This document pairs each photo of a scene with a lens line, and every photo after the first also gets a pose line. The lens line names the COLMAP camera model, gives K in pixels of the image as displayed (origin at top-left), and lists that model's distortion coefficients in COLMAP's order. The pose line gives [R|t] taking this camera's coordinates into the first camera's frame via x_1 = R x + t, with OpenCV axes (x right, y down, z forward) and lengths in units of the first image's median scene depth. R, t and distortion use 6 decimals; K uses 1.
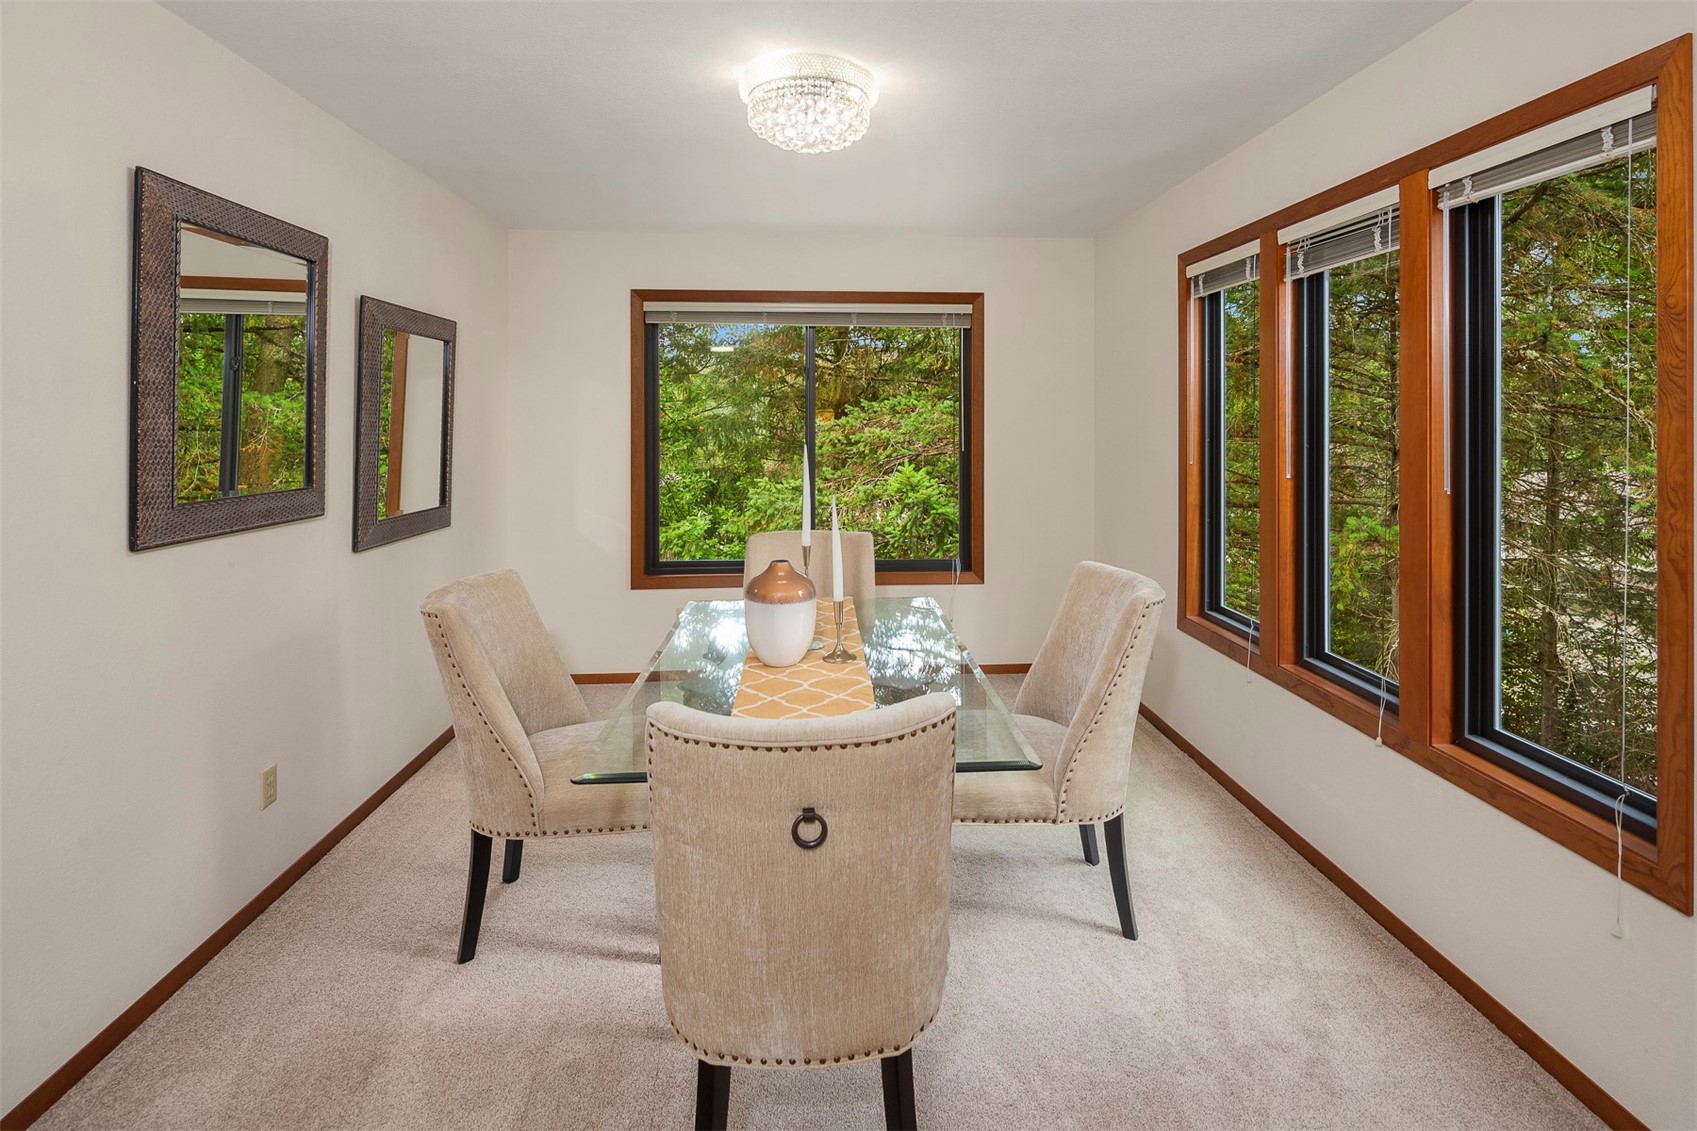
lens RADIAL K [[851.0, 0, 858.9], [0, 851.0, 415.1], [0, 0, 1]] dist [0.000793, -0.001200]
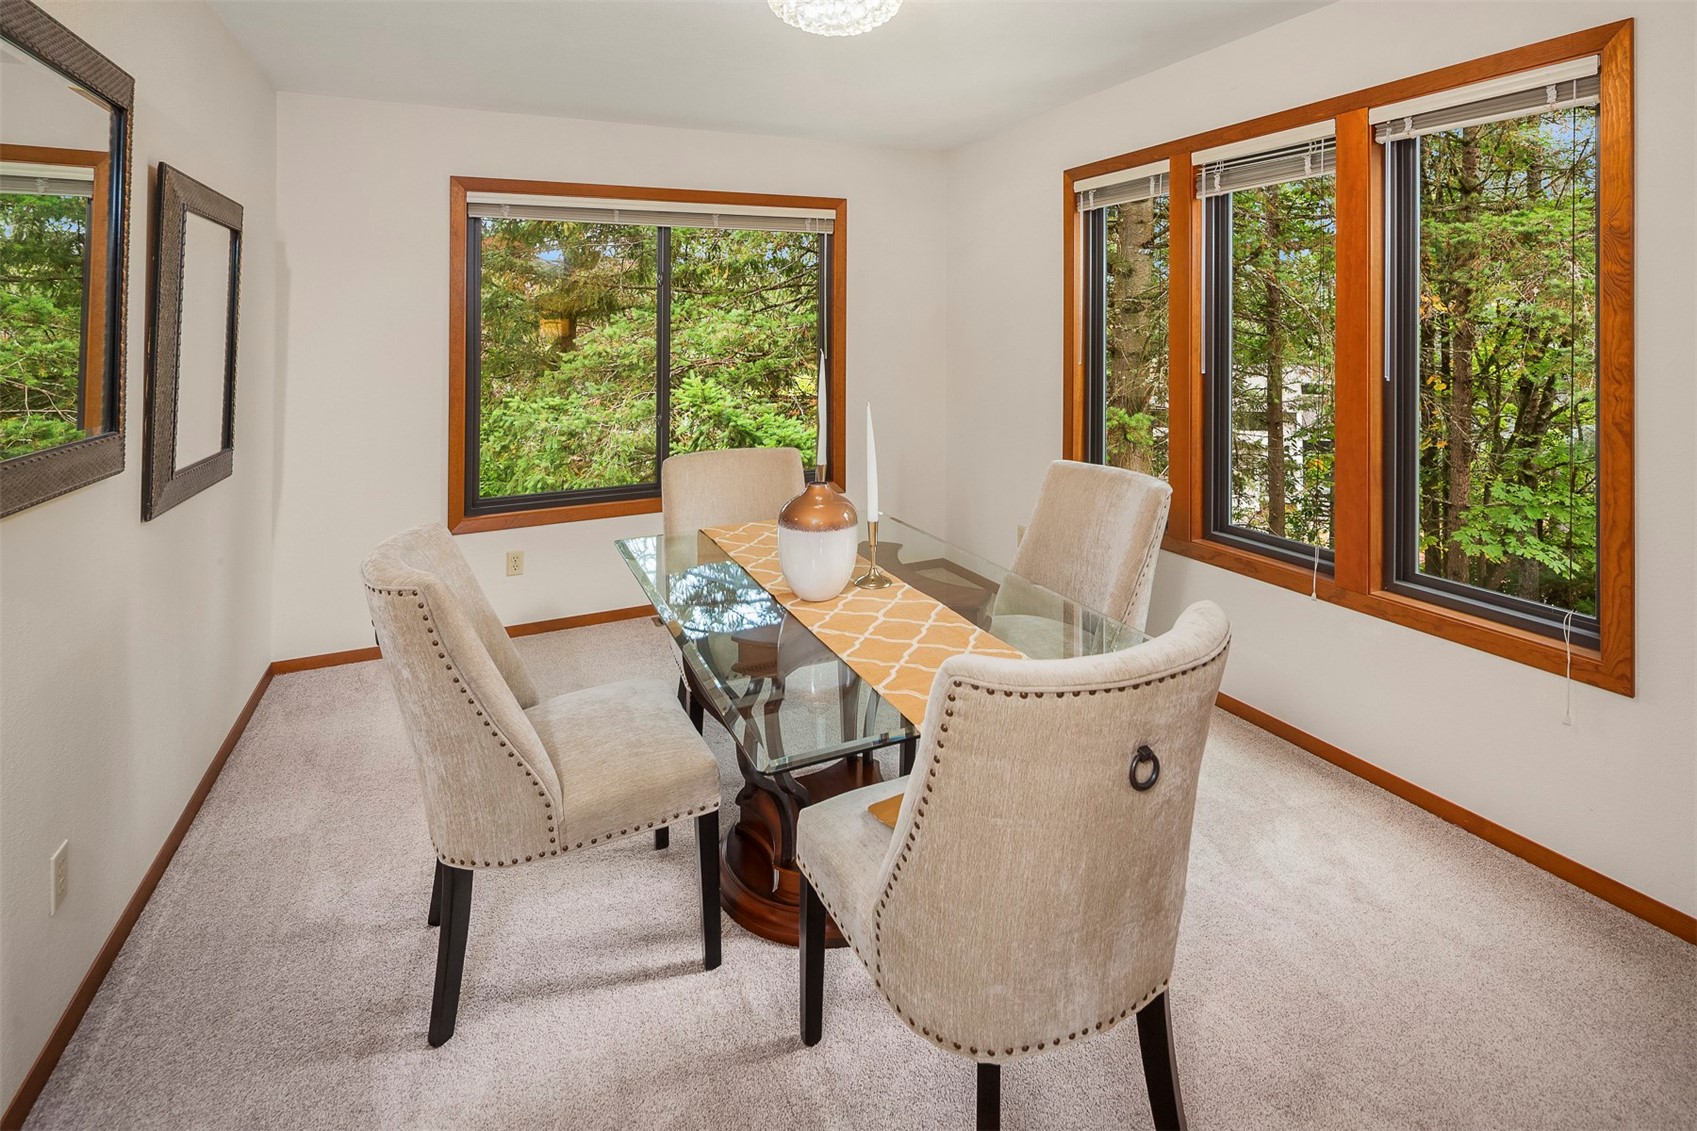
lens RADIAL K [[846.1, 0, 883.0], [0, 846.1, 318.2], [0, 0, 1]] dist [-0.000587, -0.000844]
pose [[0.929067, -0.008561, 0.369813, -0.360056], [0.011437, 0.999919, -0.005585, 0.003037], [-0.369735, 0.009418, 0.929089, 0.142218]]
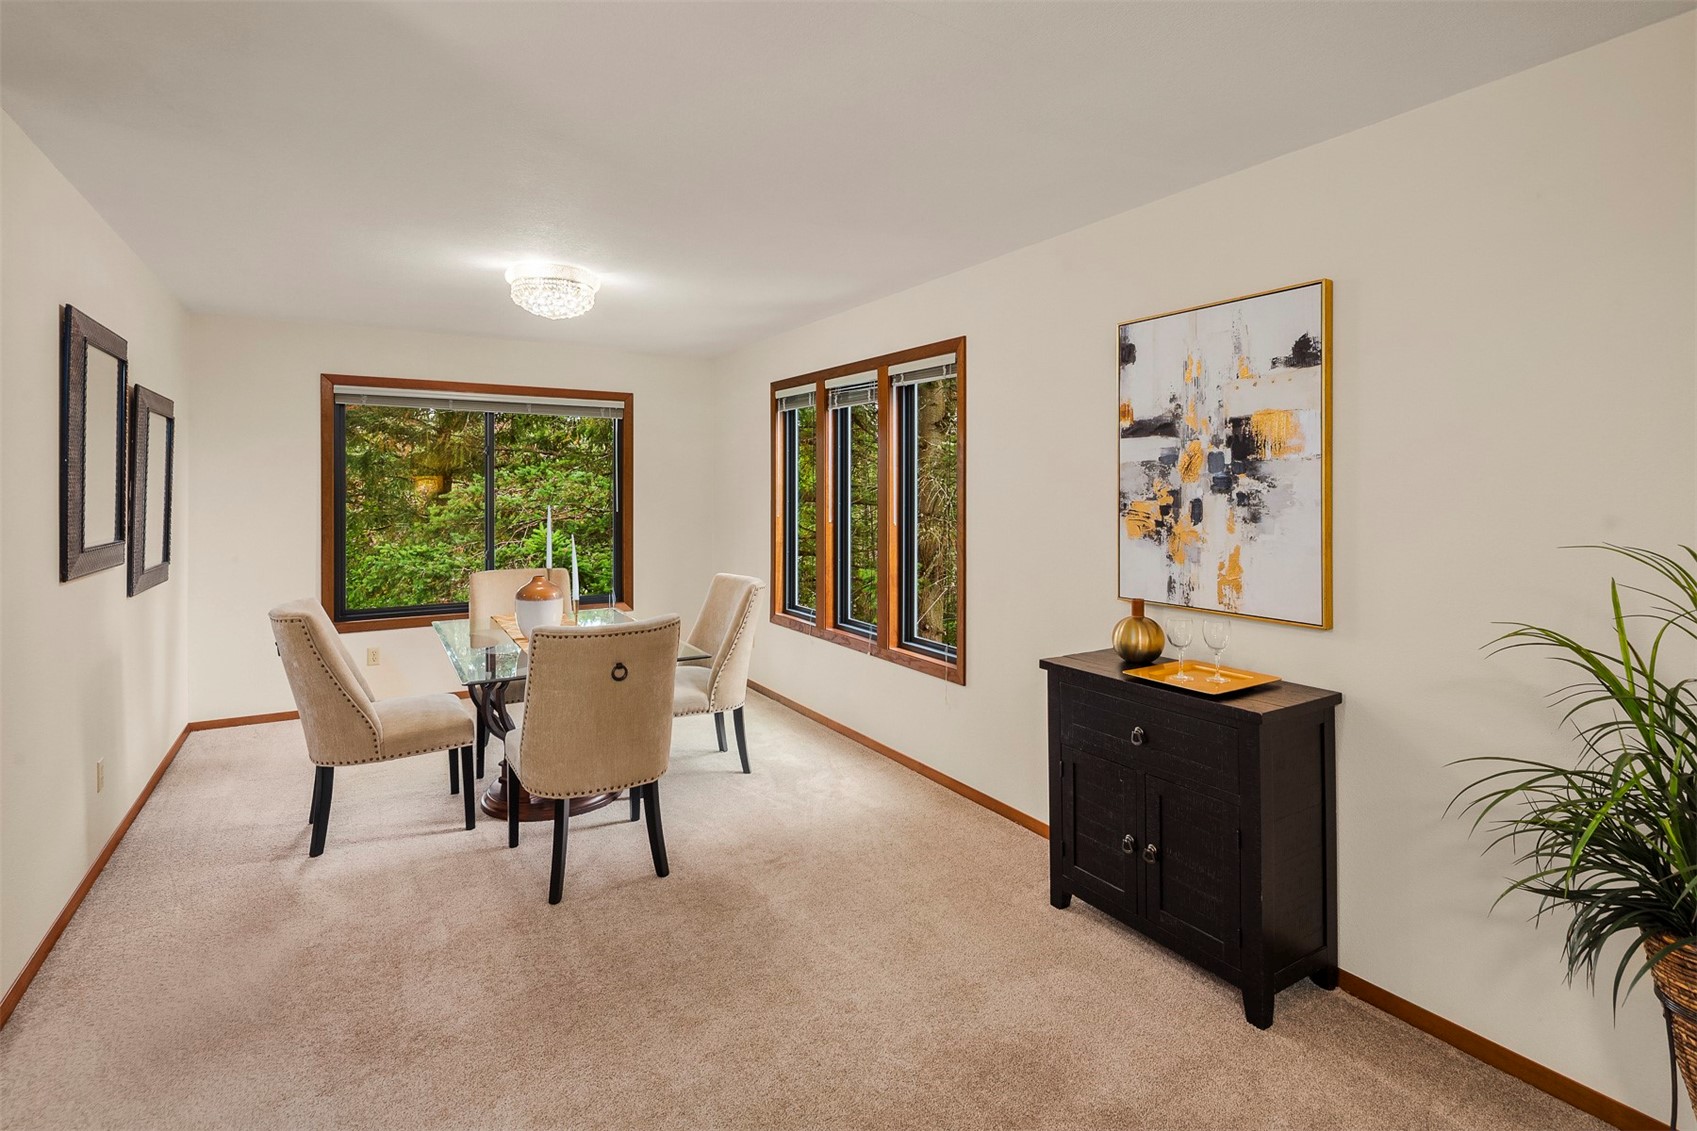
lens RADIAL K [[832.9, 0, 867.4], [0, 832.9, 511.4], [0, 0, 1]] dist [-0.002505, -0.000743]
pose [[0.886453, -0.010365, 0.462702, -0.270525], [-0.005203, 0.999463, 0.032359, -0.004909], [-0.462789, -0.031092, 0.885923, -0.677739]]
